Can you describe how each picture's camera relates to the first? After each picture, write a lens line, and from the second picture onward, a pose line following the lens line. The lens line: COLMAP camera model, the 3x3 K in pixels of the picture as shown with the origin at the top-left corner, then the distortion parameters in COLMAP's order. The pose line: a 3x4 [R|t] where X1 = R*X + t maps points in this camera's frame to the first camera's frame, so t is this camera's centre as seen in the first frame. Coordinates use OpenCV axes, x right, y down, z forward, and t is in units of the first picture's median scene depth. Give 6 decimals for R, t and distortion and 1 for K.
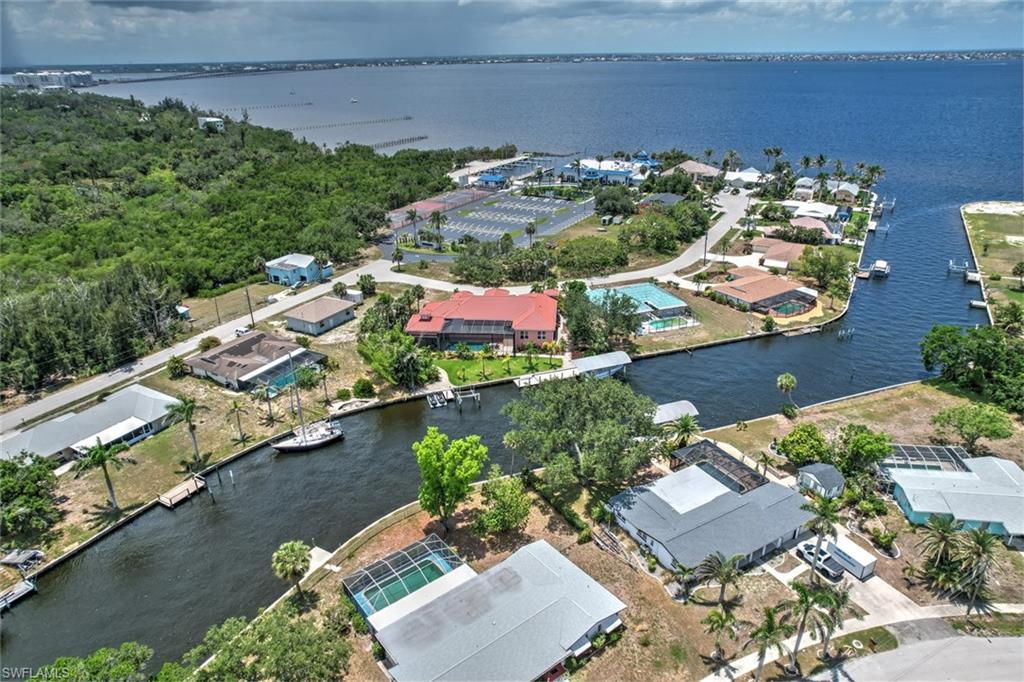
lens RADIAL K [[653.3, 0, 516.4], [0, 653.3, 341.5], [0, 0, 1]] dist [-0.083302, 0.077266]
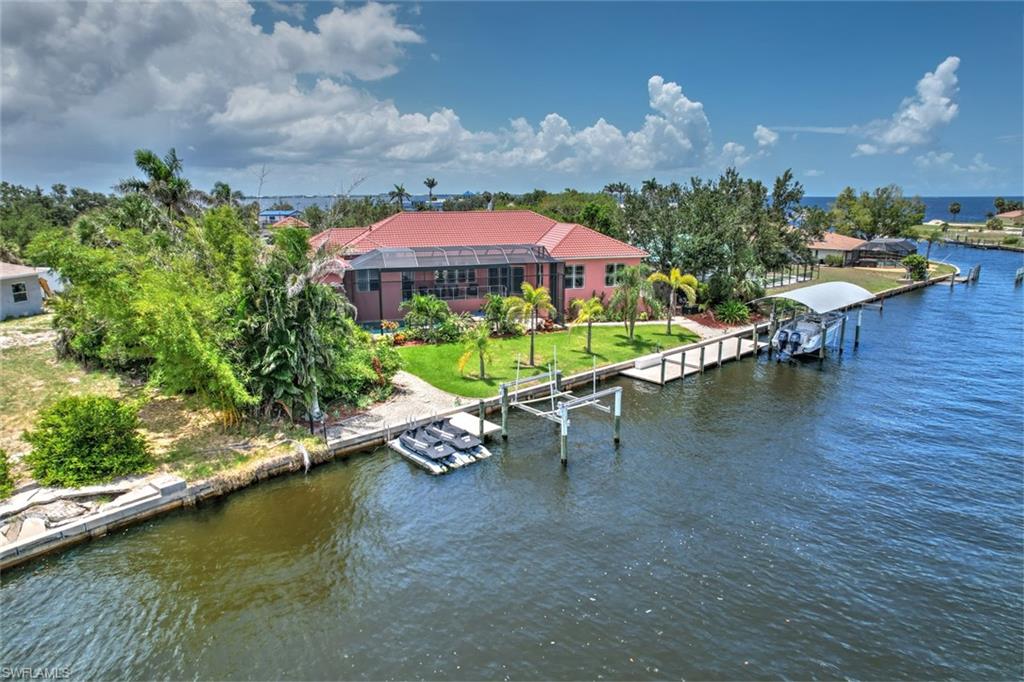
lens RADIAL K [[653.3, 0, 516.4], [0, 653.3, 341.5], [0, 0, 1]] dist [-0.083302, 0.077266]
pose [[0.924024, -0.072896, 0.375322, -0.179853], [0.146120, 0.974468, -0.170476, 0.095232], [-0.353312, 0.212365, 0.911083, 0.742726]]
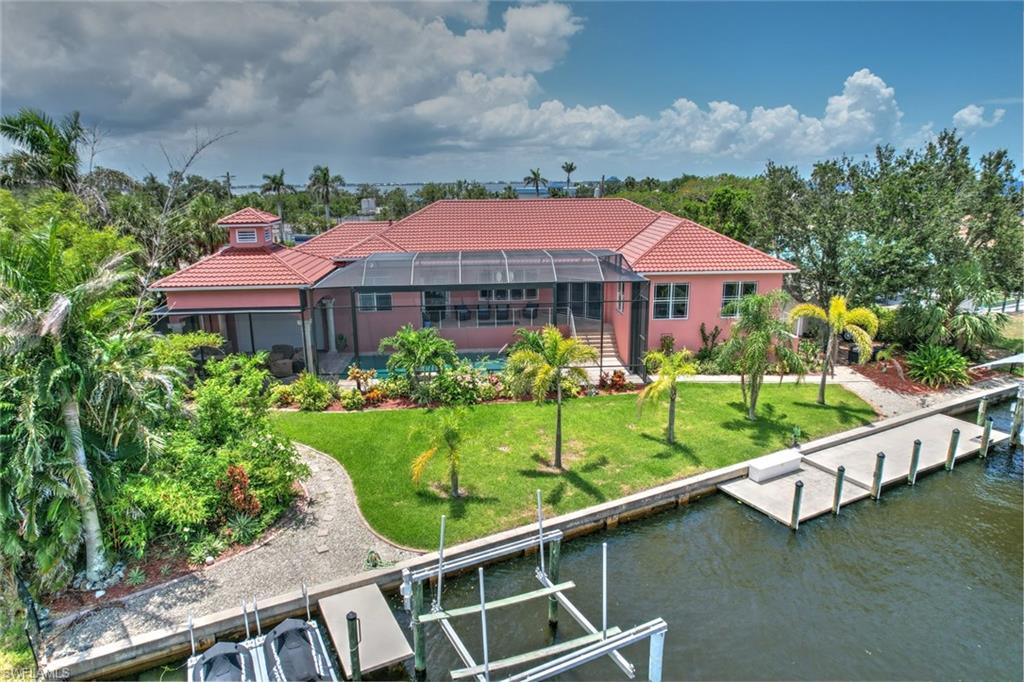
lens RADIAL K [[653.3, 0, 516.4], [0, 653.3, 341.5], [0, 0, 1]] dist [-0.083302, 0.077266]
pose [[0.988321, -0.031454, 0.149105, -0.090380], [0.057748, 0.982793, -0.175451, 0.049089], [-0.141021, 0.182012, 0.973131, 0.851067]]
